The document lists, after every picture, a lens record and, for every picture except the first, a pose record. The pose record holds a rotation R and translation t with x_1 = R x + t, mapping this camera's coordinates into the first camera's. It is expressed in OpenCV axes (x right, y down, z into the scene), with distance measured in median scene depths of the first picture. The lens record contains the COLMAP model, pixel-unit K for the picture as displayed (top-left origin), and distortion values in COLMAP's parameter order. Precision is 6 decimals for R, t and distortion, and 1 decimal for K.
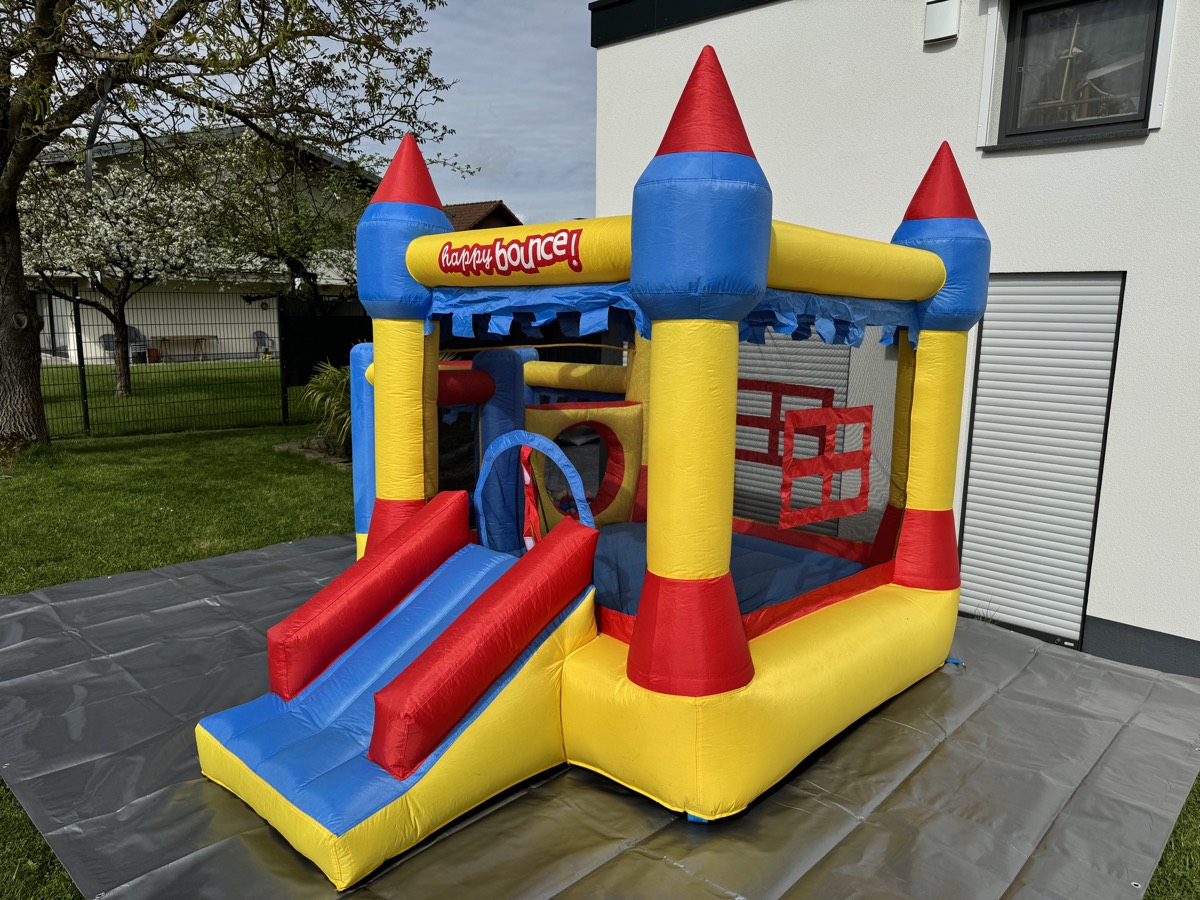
lens RADIAL K [[866.7, 0, 609.9], [0, 866.7, 450.4], [0, 0, 1]] dist [0.085532, -0.039933]
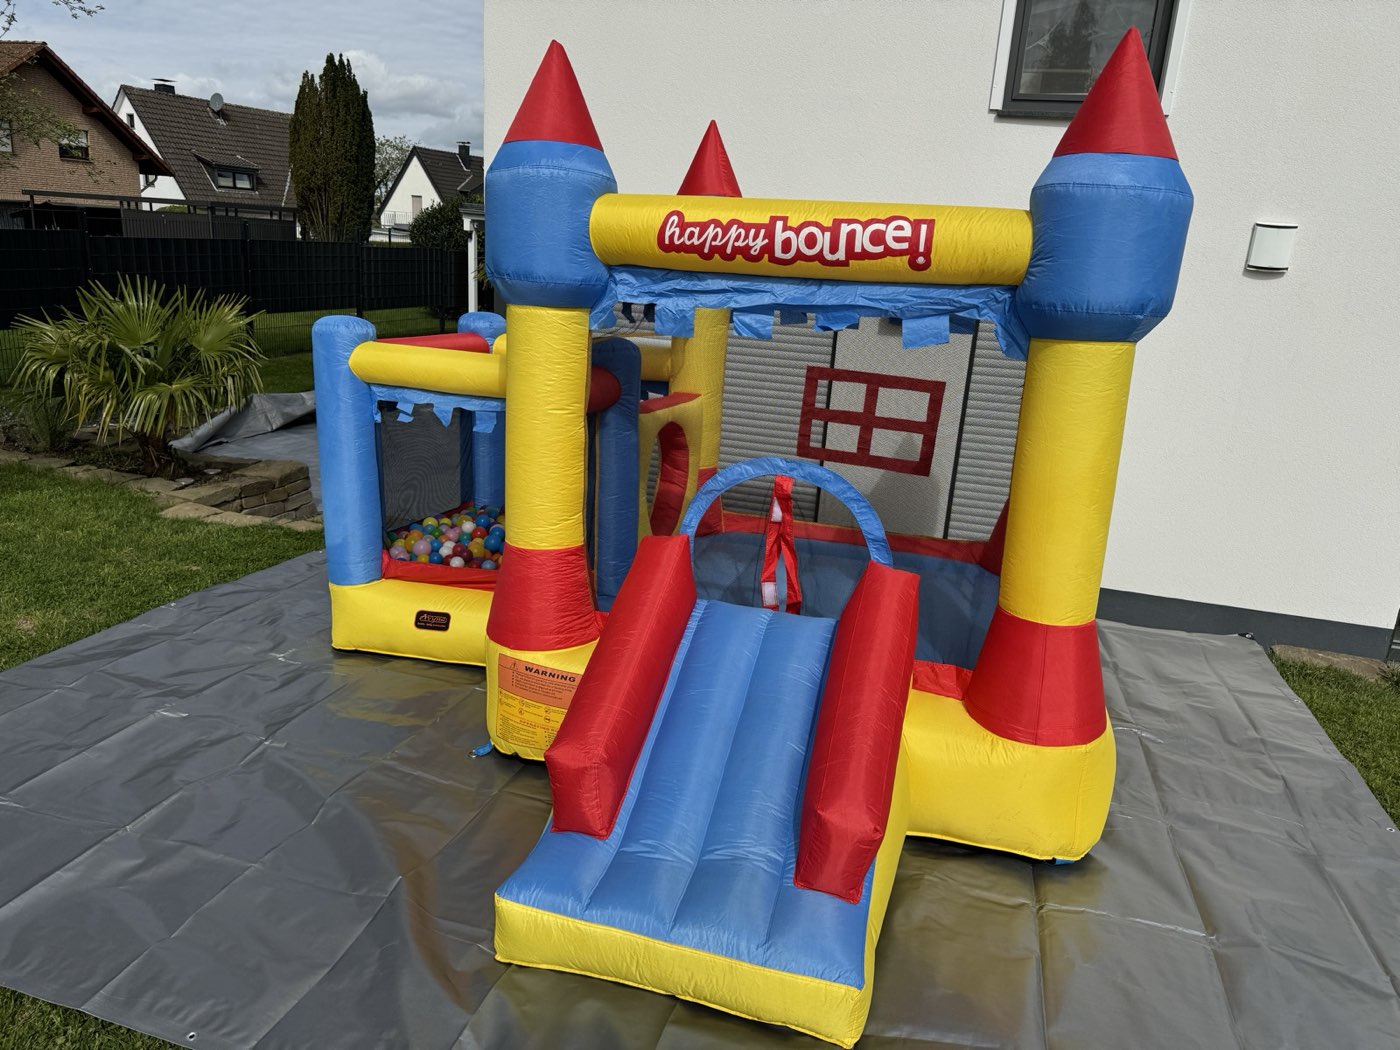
lens RADIAL K [[1011.1, 0, 693.8], [0, 1011.1, 521.1], [0, 0, 1]] dist [0.085532, -0.039933]
pose [[0.887528, -0.083116, 0.453195, -0.633028], [0.025381, 0.990921, 0.132030, -0.096235], [-0.460054, -0.105678, 0.881580, 0.206244]]
